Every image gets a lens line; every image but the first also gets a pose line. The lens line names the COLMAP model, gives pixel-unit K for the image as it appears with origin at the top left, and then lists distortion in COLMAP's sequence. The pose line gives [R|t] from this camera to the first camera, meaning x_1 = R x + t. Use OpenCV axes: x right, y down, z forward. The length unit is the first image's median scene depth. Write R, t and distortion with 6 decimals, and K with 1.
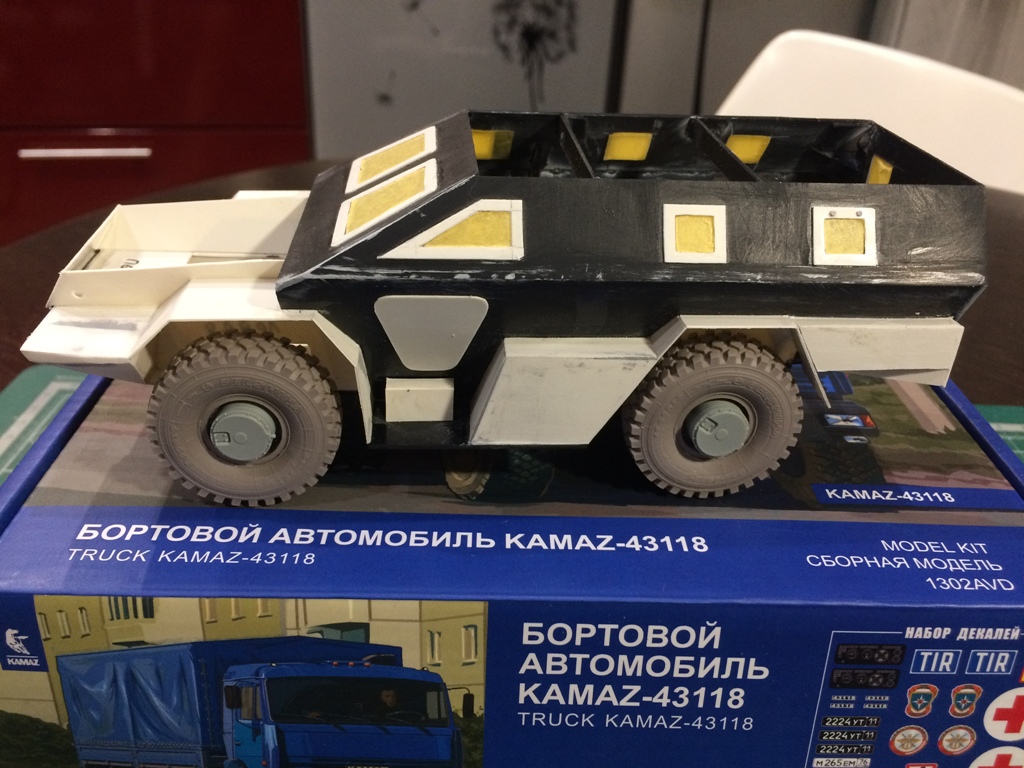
lens RADIAL K [[895.5, 0, 517.8], [0, 895.5, 387.9], [0, 0, 1]] dist [0.083558, -0.141964]
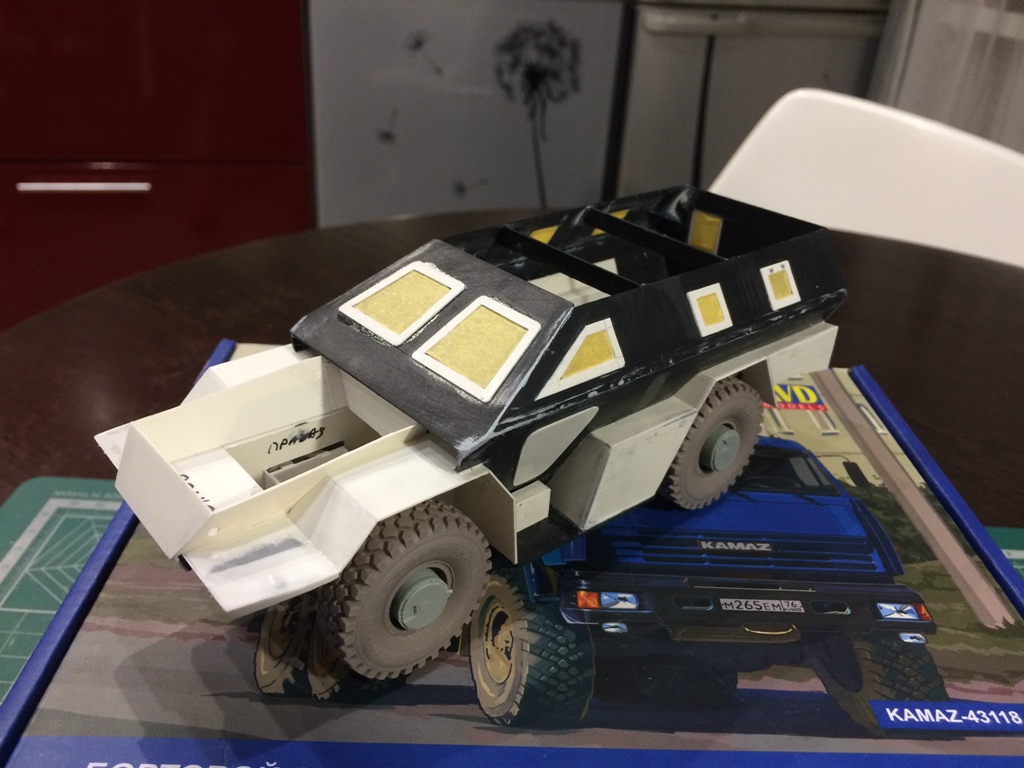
lens RADIAL K [[895.5, 0, 517.5], [0, 895.5, 384.8], [0, 0, 1]] dist [0.083558, -0.141964]
pose [[0.999923, 0.010735, 0.006195, -0.048740], [-0.010598, 0.999706, -0.021793, -0.200848], [-0.006427, 0.021726, 0.999743, 0.064699]]
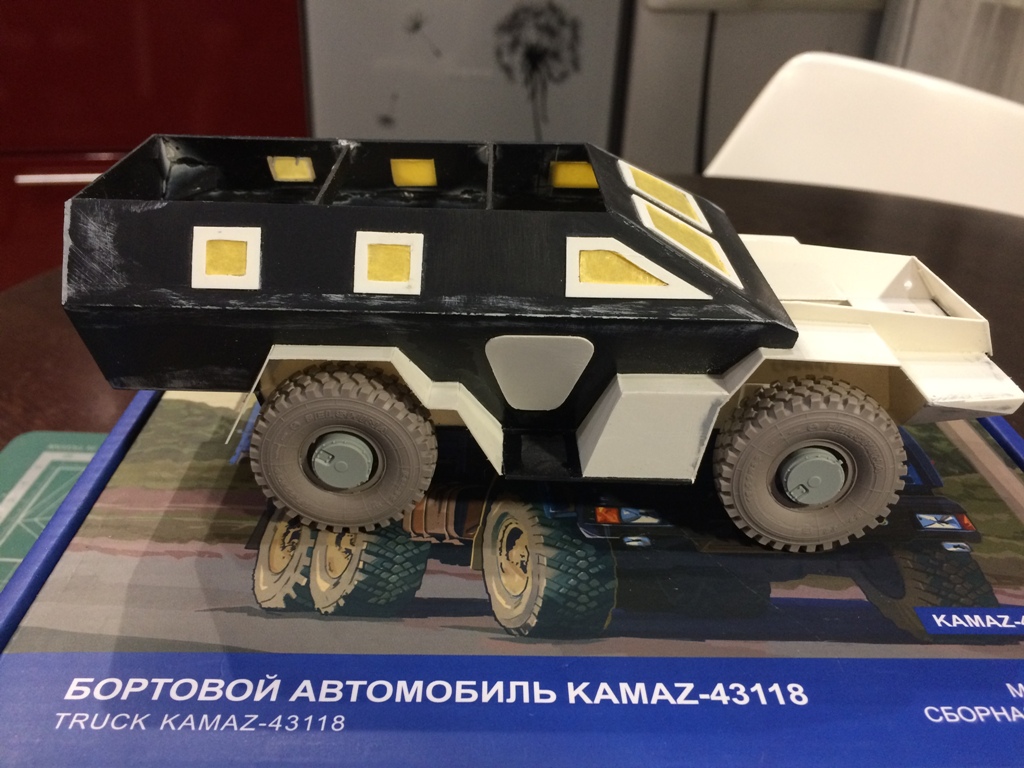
lens RADIAL K [[895.5, 0, 518.0], [0, 895.5, 386.0], [0, 0, 1]] dist [0.083558, -0.141964]
pose [[0.999958, -0.009106, 0.000757, -0.054876], [0.009117, 0.999821, -0.016603, -0.097817], [-0.000606, 0.016609, 0.999862, 0.133930]]
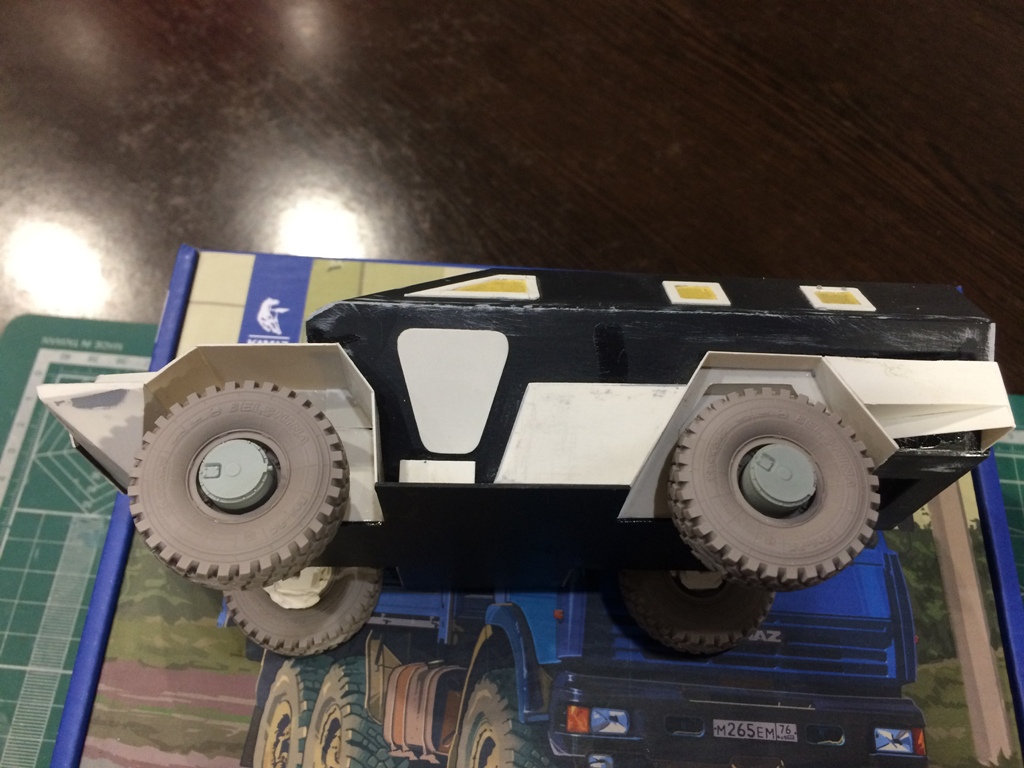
lens RADIAL K [[895.5, 0, 518.4], [0, 895.5, 379.6], [0, 0, 1]] dist [0.083558, -0.141964]
pose [[0.998032, 0.051046, -0.036424, -0.007168], [-0.022219, 0.831019, 0.555800, -0.891673], [0.058641, -0.553897, 0.830518, 0.475647]]
